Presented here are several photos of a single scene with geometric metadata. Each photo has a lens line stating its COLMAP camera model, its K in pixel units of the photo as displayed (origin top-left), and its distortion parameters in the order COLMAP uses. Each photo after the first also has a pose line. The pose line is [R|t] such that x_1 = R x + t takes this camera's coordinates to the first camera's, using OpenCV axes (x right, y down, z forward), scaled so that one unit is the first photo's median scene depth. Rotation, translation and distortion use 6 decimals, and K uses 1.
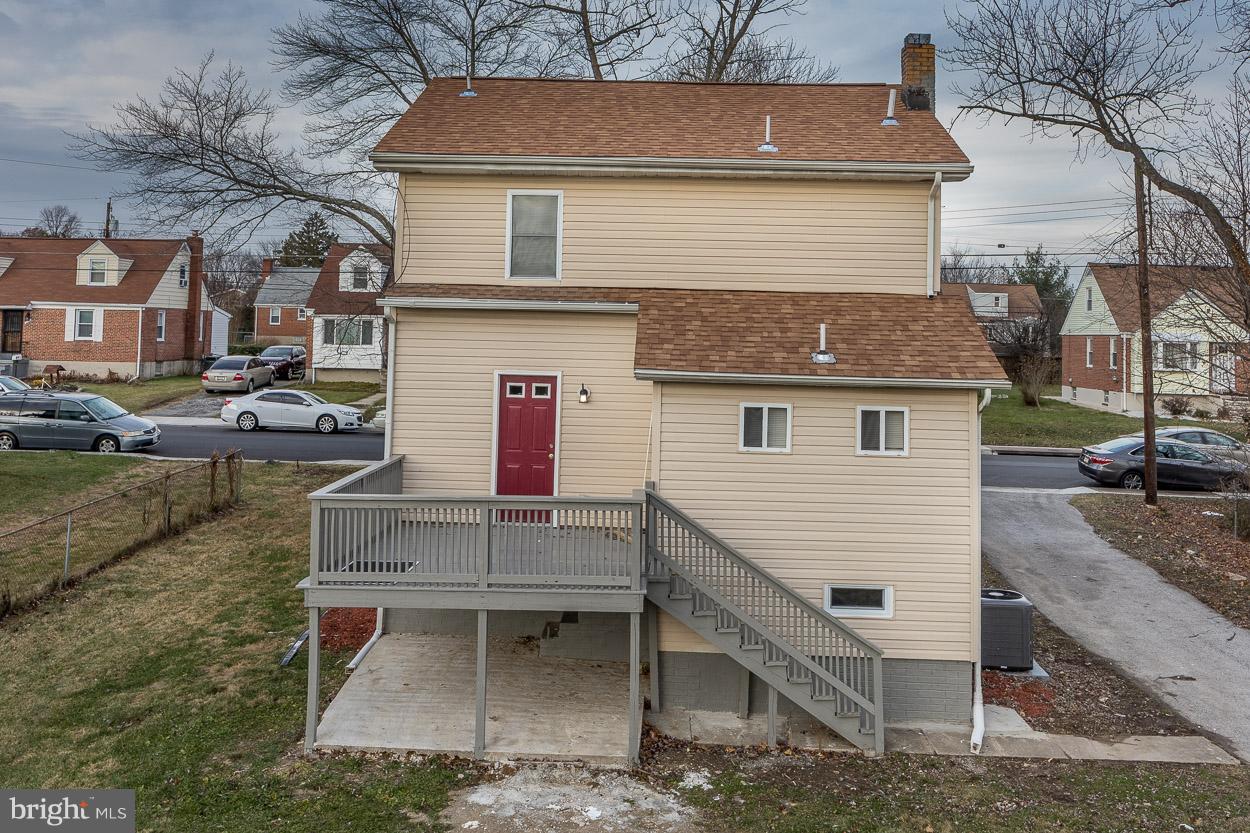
lens RADIAL K [[1160.6, 0, 625.1], [0, 1160.6, 368.5], [0, 0, 1]] dist [0.007898, 0.001100]
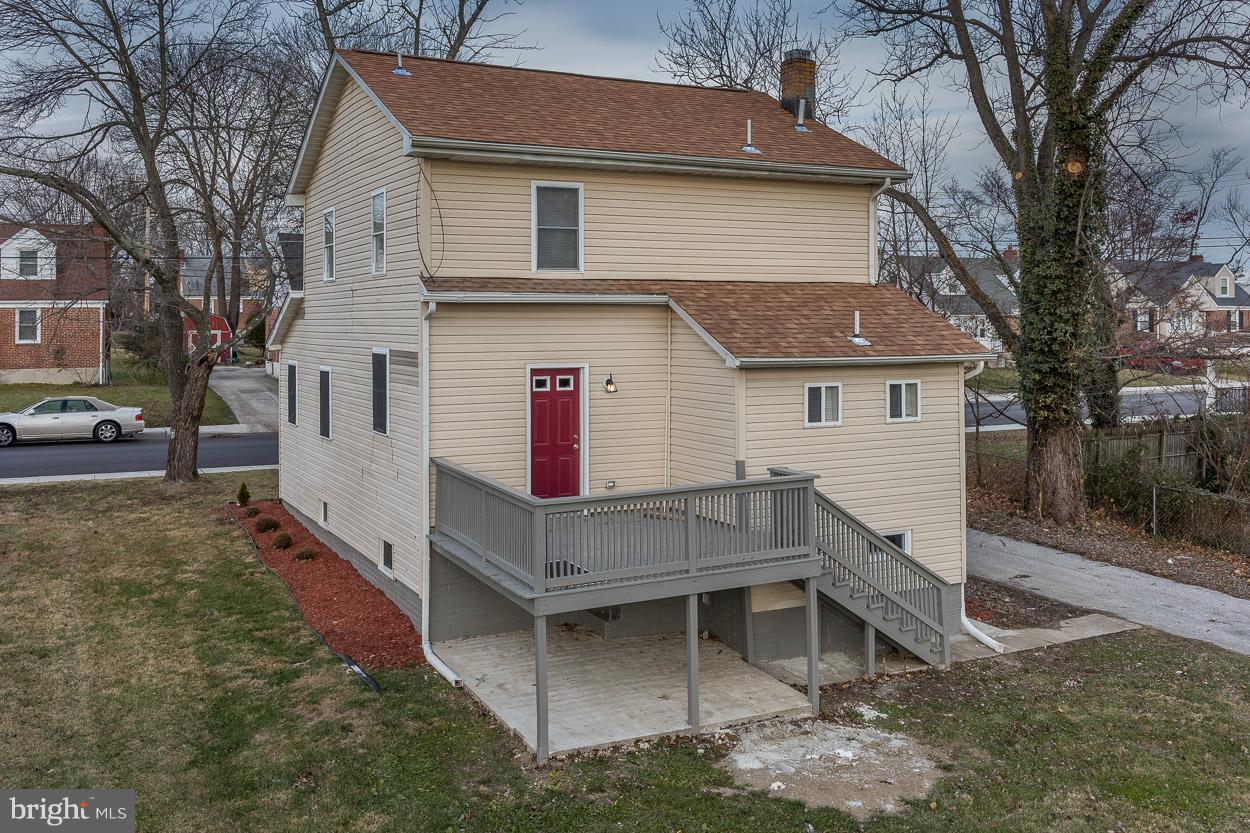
lens RADIAL K [[1139.9, 0, 625.0], [0, 1139.9, 416.5], [0, 0, 1]] dist [0.003456, 0.003205]
pose [[0.874816, -0.067205, 0.479771, -0.518616], [0.036600, 0.996669, 0.072876, -0.022638], [-0.483071, -0.046193, 0.874362, 0.109483]]
